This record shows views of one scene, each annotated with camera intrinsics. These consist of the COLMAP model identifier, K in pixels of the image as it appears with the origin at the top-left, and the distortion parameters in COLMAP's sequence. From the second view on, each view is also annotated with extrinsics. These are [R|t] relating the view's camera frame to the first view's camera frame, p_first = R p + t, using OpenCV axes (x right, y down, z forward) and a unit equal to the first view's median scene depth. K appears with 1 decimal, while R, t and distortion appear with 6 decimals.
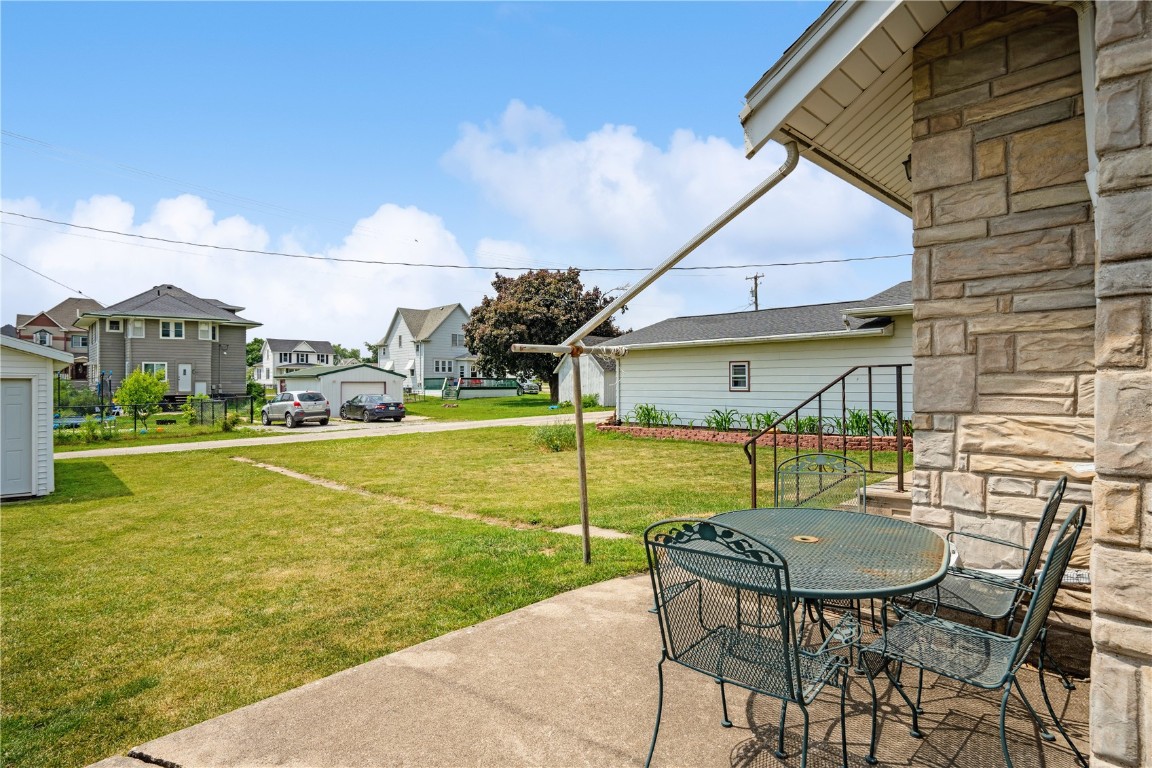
lens RADIAL K [[616.8, 0, 572.8], [0, 616.8, 383.9], [0, 0, 1]] dist [0.000539, 0.000392]
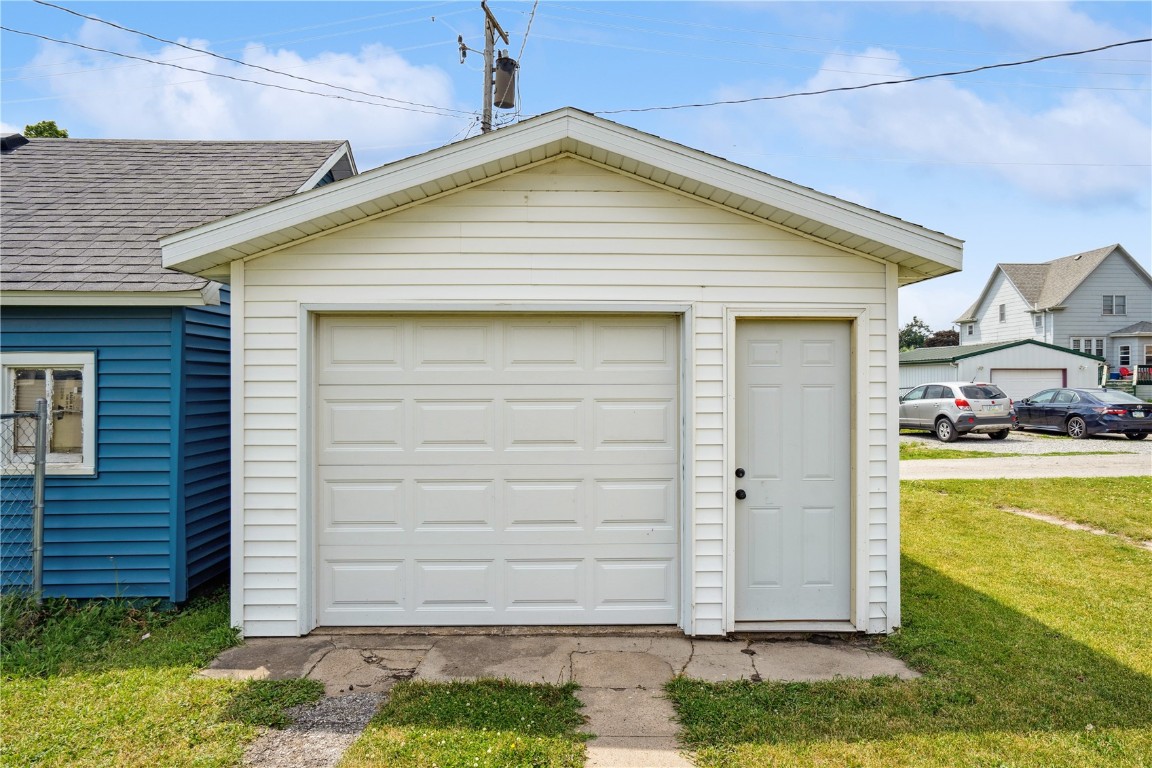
lens RADIAL K [[708.2, 0, 576.1], [0, 708.2, 382.9], [0, 0, 1]] dist [-0.003278, -0.000604]
pose [[0.770407, 0.003982, -0.637539, -0.241813], [-0.002687, 0.999992, 0.002999, 0.009774], [0.637546, -0.000598, 0.770412, 0.185334]]
